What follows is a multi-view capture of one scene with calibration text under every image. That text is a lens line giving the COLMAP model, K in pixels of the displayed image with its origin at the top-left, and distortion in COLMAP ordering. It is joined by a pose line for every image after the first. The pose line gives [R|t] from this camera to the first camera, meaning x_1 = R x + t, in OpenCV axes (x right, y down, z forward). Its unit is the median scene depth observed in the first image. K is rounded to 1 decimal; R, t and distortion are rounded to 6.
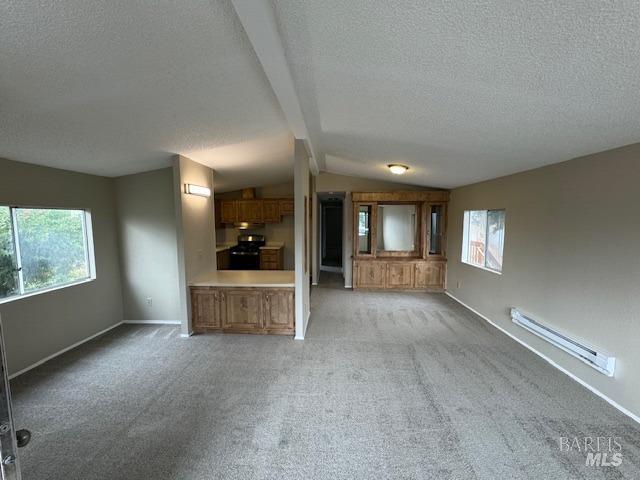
lens RADIAL K [[254.7, 0, 320.8], [0, 254.7, 241.5], [0, 0, 1]] dist [-0.000234, -0.001027]
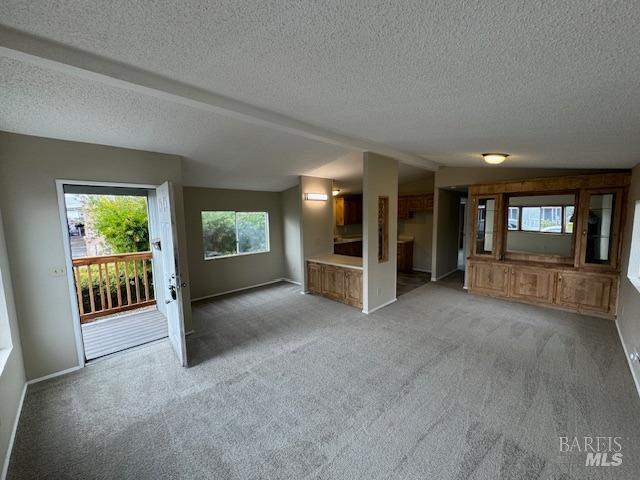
lens RADIAL K [[254.7, 0, 320.6], [0, 254.7, 241.4], [0, 0, 1]] dist [-0.000234, -0.001027]
pose [[0.735804, 0.059141, -0.674607, 0.554047], [-0.048856, 0.998219, 0.034224, 0.003095], [0.675429, 0.007776, 0.737384, -0.059332]]
